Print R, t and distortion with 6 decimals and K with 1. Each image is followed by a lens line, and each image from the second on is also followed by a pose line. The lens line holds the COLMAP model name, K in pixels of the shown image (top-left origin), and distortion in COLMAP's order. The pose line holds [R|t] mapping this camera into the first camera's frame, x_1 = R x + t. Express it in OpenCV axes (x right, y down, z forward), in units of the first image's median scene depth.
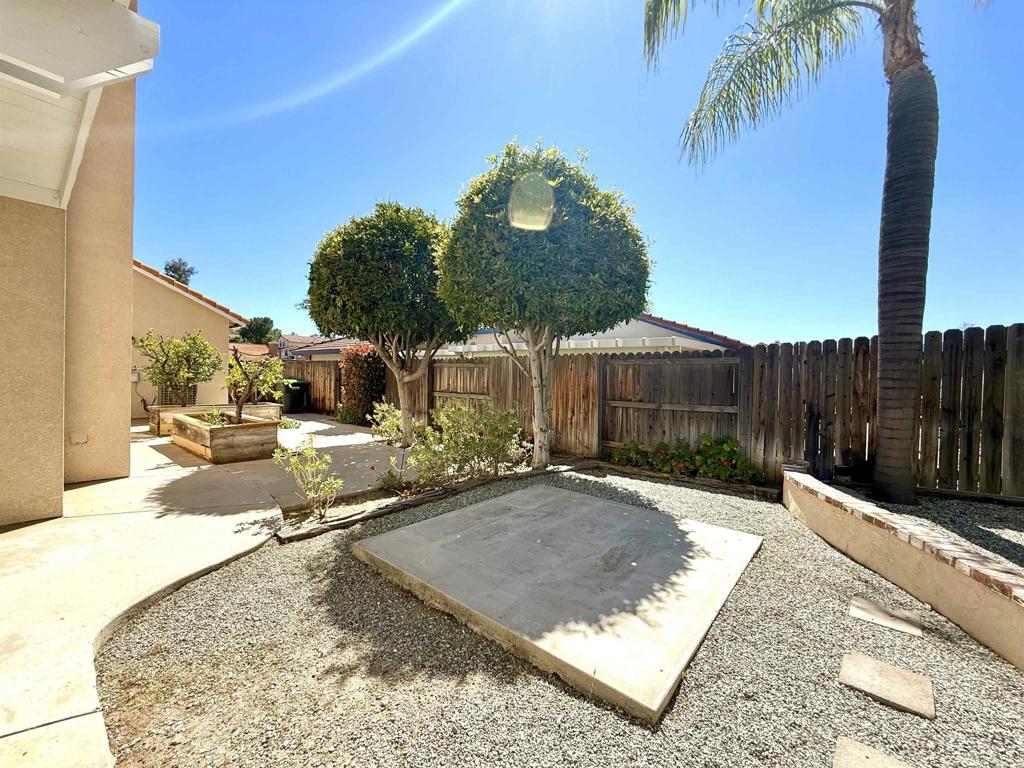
lens RADIAL K [[408.7, 0, 512.3], [0, 408.7, 382.3], [0, 0, 1]] dist [0.001296, 0.000907]
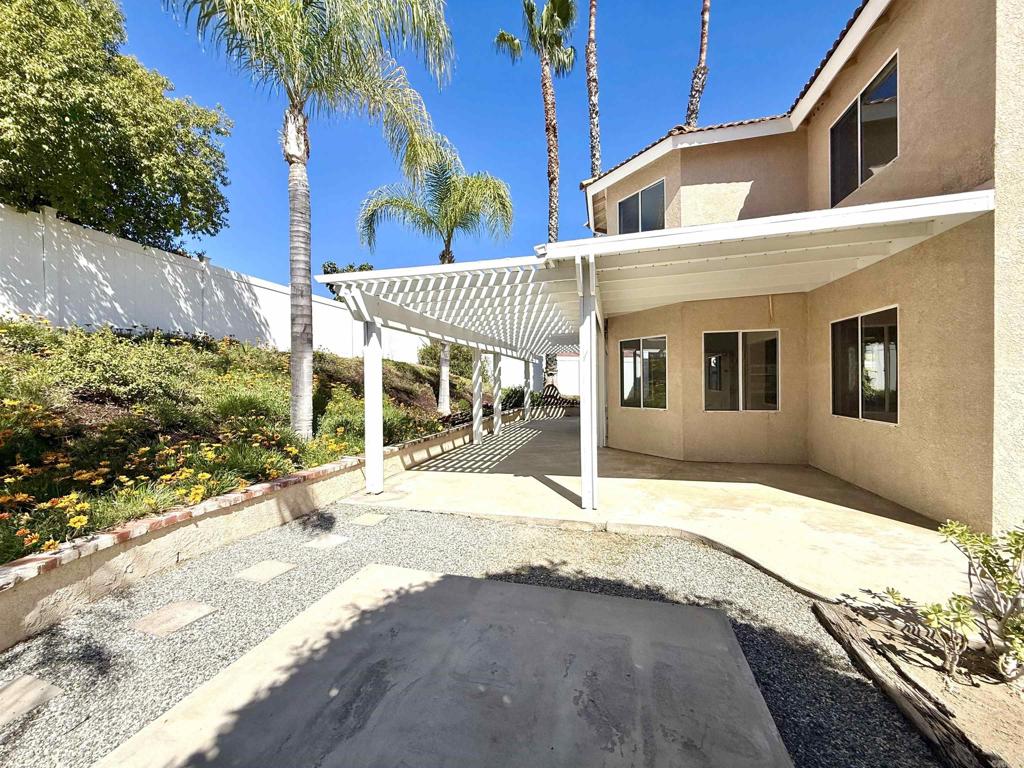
lens RADIAL K [[408.7, 0, 512.1], [0, 408.7, 384.7], [0, 0, 1]] dist [0.001296, 0.000907]
pose [[-0.904197, -0.012309, -0.426939, 0.353259], [-0.017964, 0.999796, 0.009221, -0.027552], [0.426738, 0.016007, -0.904234, 1.810421]]
